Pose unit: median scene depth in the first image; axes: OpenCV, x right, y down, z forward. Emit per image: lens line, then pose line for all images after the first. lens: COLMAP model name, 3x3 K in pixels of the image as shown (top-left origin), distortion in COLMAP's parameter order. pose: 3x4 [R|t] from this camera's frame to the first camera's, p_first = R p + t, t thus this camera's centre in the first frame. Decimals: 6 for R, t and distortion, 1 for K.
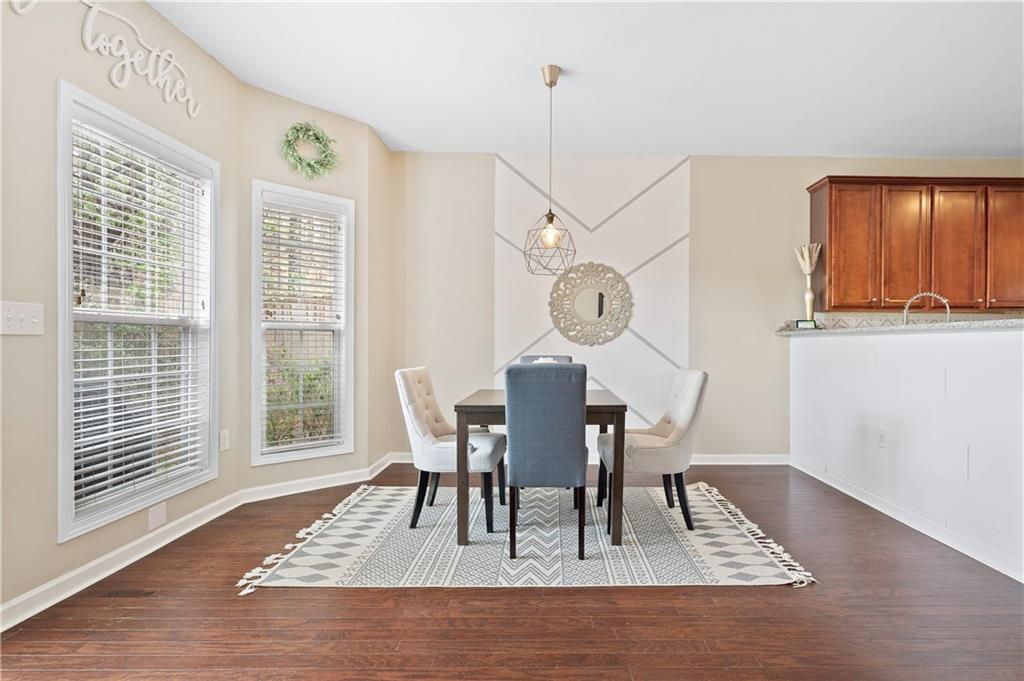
lens RADIAL K [[515.5, 0, 549.9], [0, 515.5, 344.0], [0, 0, 1]] dist [0.002307, 0.000572]
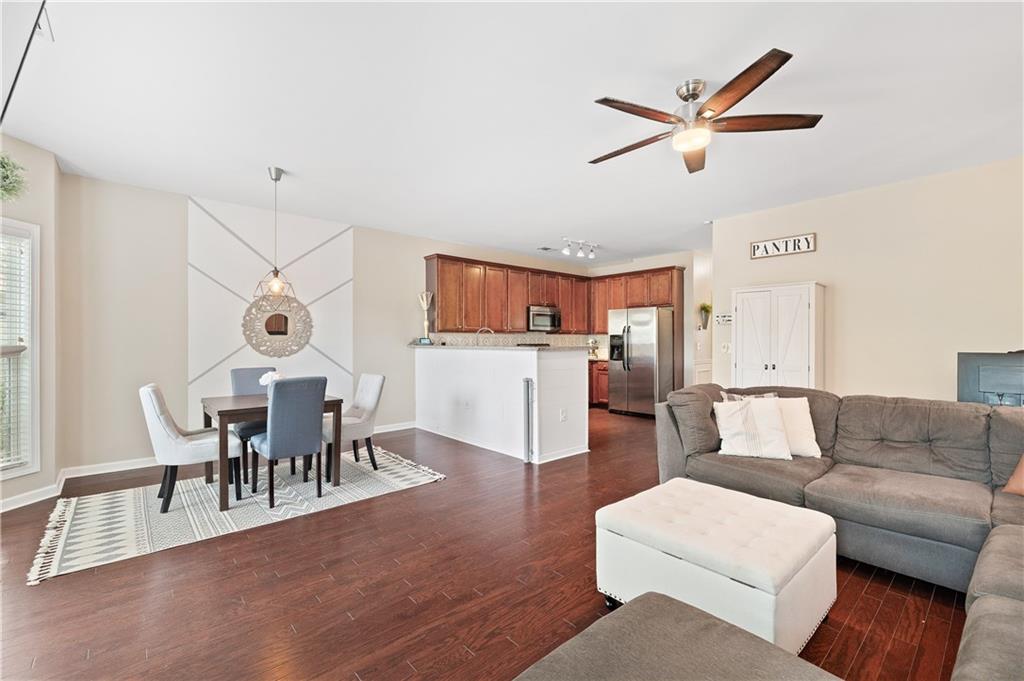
lens RADIAL K [[440.6, 0, 512.0], [0, 440.6, 340.5], [0, 0, 1]] dist [0.000874, 0.000140]
pose [[0.755008, -0.006123, 0.655687, -0.226206], [0.005555, 0.999980, 0.002942, -0.043267], [-0.655692, 0.001421, 0.755027, -0.256110]]
